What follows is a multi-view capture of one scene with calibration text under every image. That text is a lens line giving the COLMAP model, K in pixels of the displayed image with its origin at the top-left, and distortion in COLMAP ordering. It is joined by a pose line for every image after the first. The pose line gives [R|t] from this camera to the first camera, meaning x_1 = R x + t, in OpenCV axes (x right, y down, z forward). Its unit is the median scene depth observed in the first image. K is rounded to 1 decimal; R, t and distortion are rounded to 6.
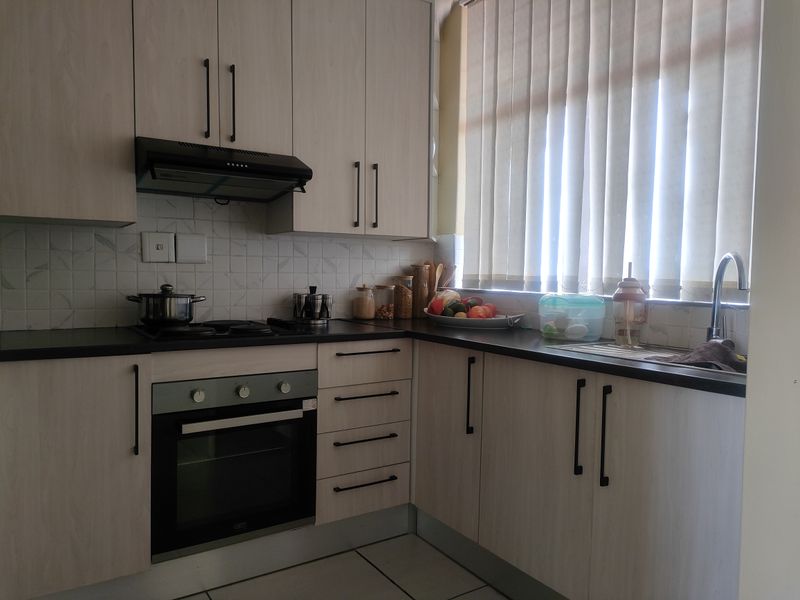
lens RADIAL K [[585.5, 0, 401.8], [0, 585.5, 302.4], [0, 0, 1]] dist [0.062098, -0.065694]
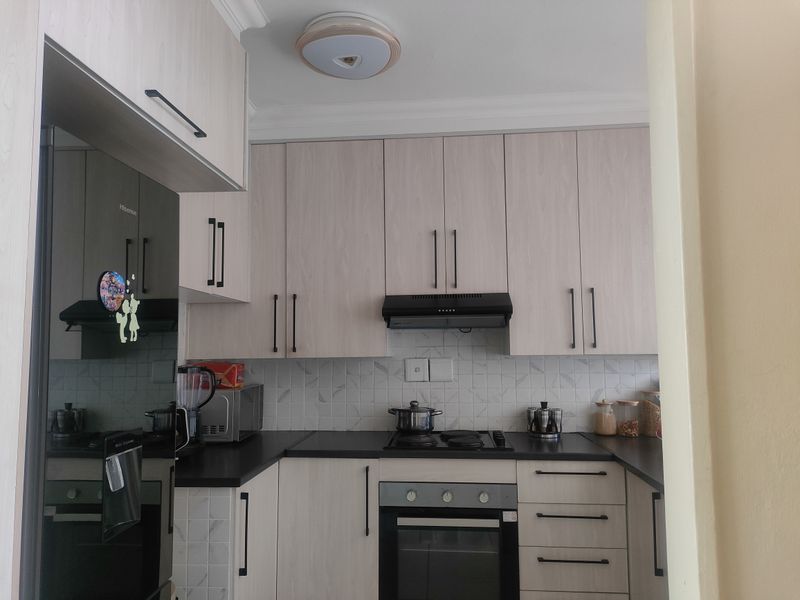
lens RADIAL K [[585.5, 0, 398.2], [0, 585.5, 301.0], [0, 0, 1]] dist [0.062098, -0.065694]
pose [[0.779562, -0.070186, -0.622381, 0.395884], [-0.013286, 0.991625, -0.128467, -0.082650], [0.626185, 0.108416, 0.772100, -0.040210]]
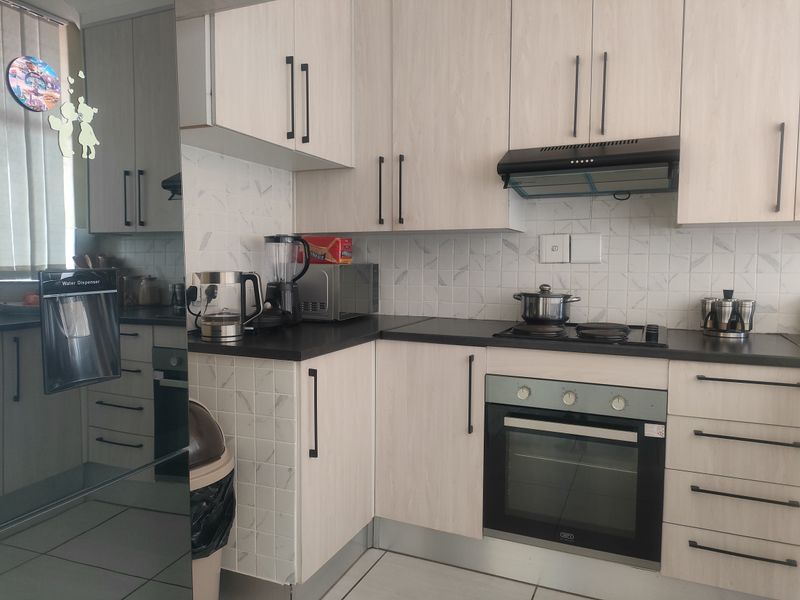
lens RADIAL K [[585.5, 0, 398.0], [0, 585.5, 303.3], [0, 0, 1]] dist [0.062098, -0.065694]
pose [[0.529290, 0.050629, -0.846929, 0.353916], [-0.039679, 0.998603, 0.034898, -0.023531], [0.847513, 0.015135, 0.530559, 0.227815]]
